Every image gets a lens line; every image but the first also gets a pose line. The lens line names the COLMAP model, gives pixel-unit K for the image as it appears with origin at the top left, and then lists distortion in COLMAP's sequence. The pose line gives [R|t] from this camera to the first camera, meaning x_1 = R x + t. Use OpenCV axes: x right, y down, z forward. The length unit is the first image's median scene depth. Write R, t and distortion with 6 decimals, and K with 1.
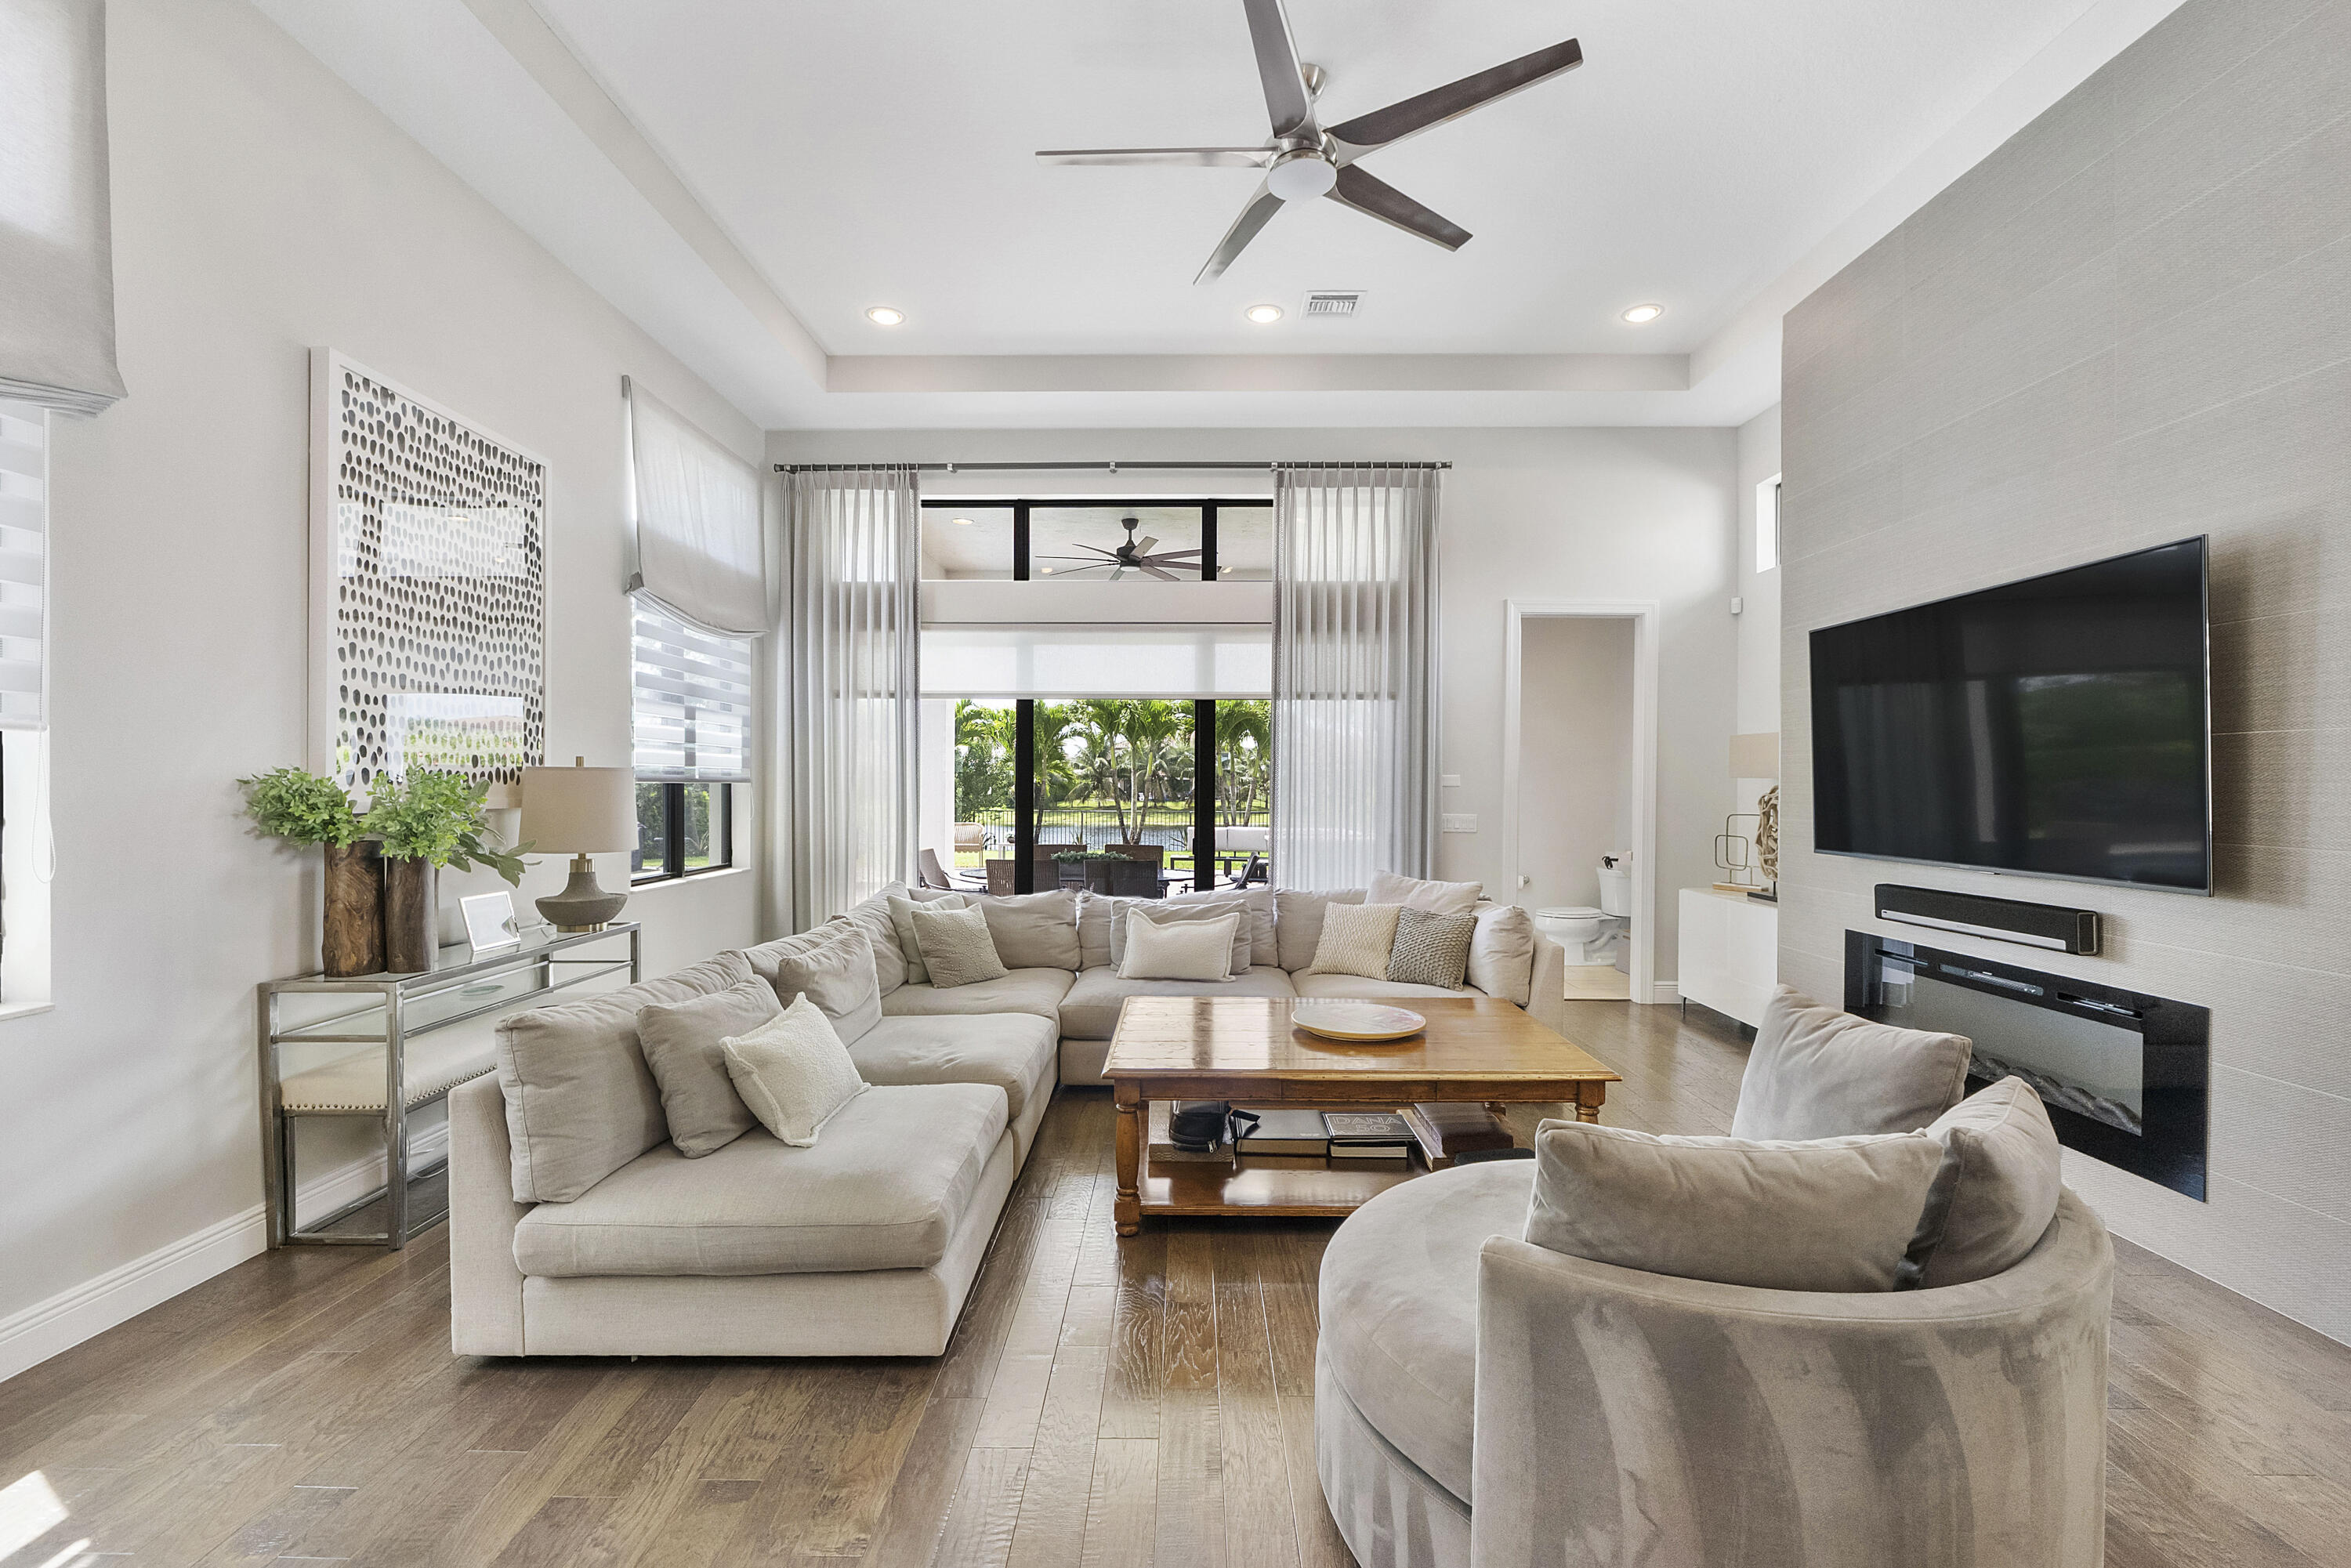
lens RADIAL K [[989.5, 0, 1180.4], [0, 989.5, 788.3], [0, 0, 1]] dist [-0.008357, 0.000359]
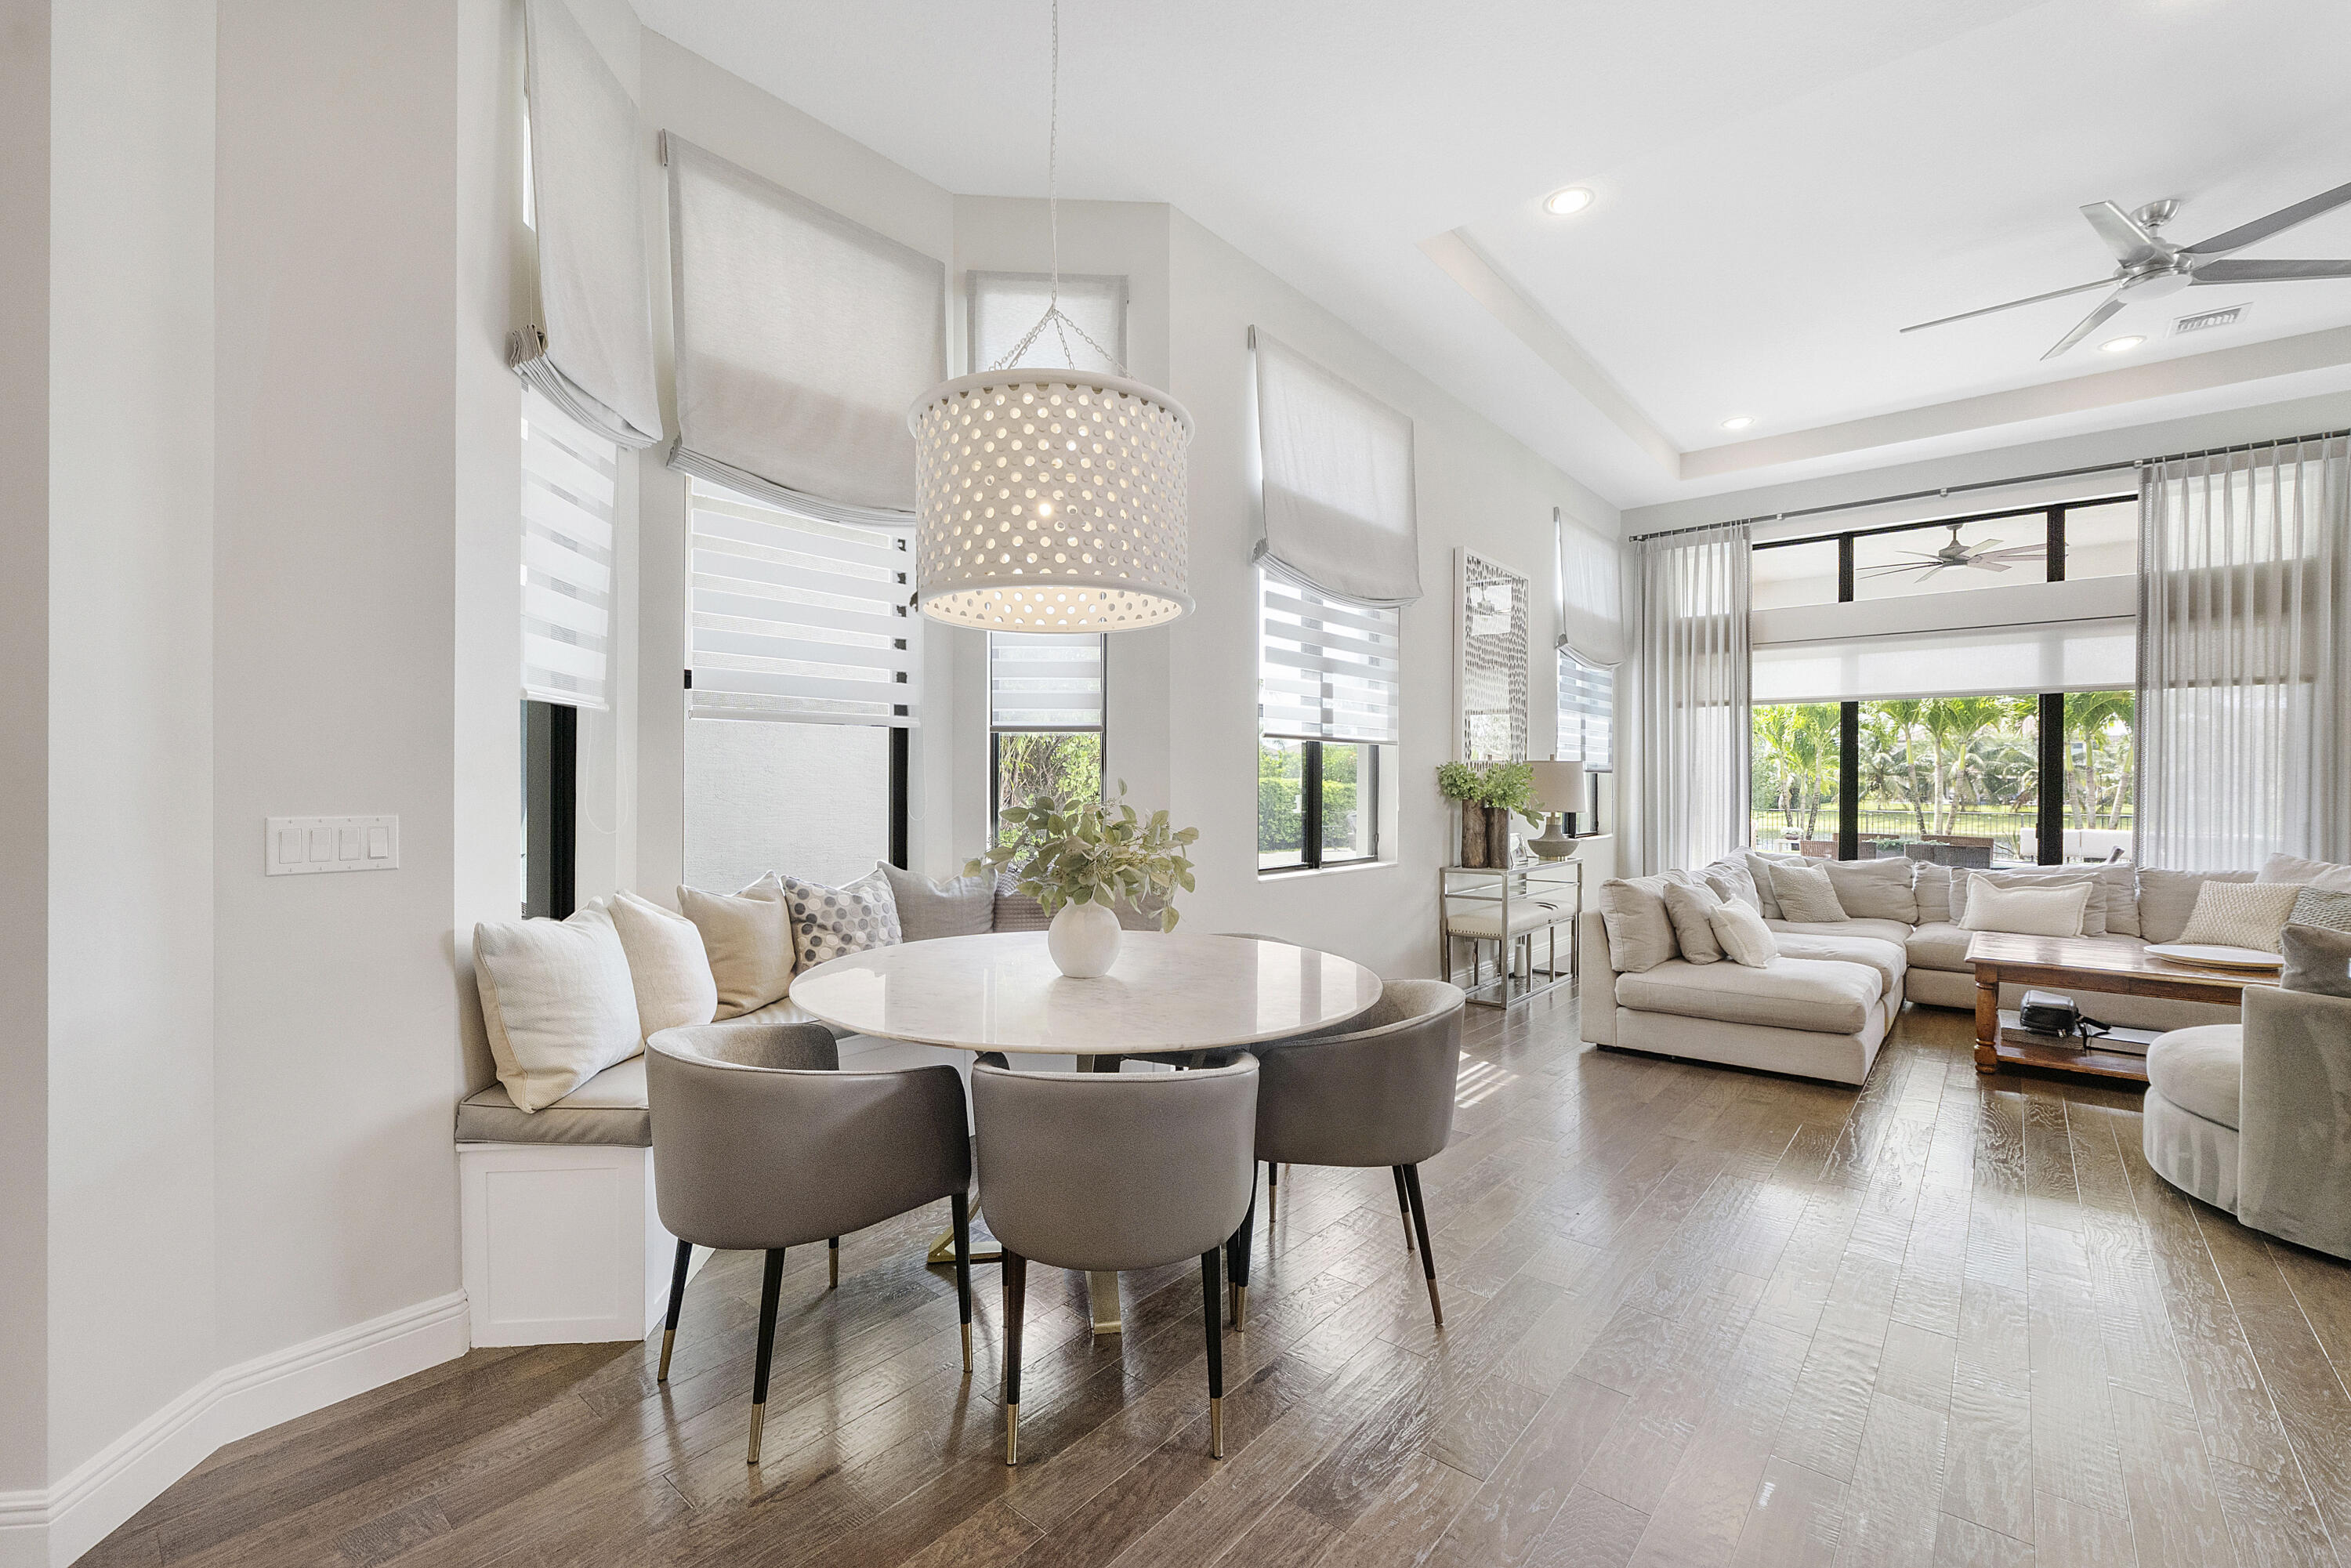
lens RADIAL K [[992.0, 0, 1186.5], [0, 992.0, 782.9], [0, 0, 1]] dist [-0.007615, -0.000226]
pose [[0.771060, -0.000193, -0.636762, -0.020871], [-0.003532, 0.999983, -0.004579, 0.019173], [0.636752, 0.005780, 0.771047, -0.508629]]
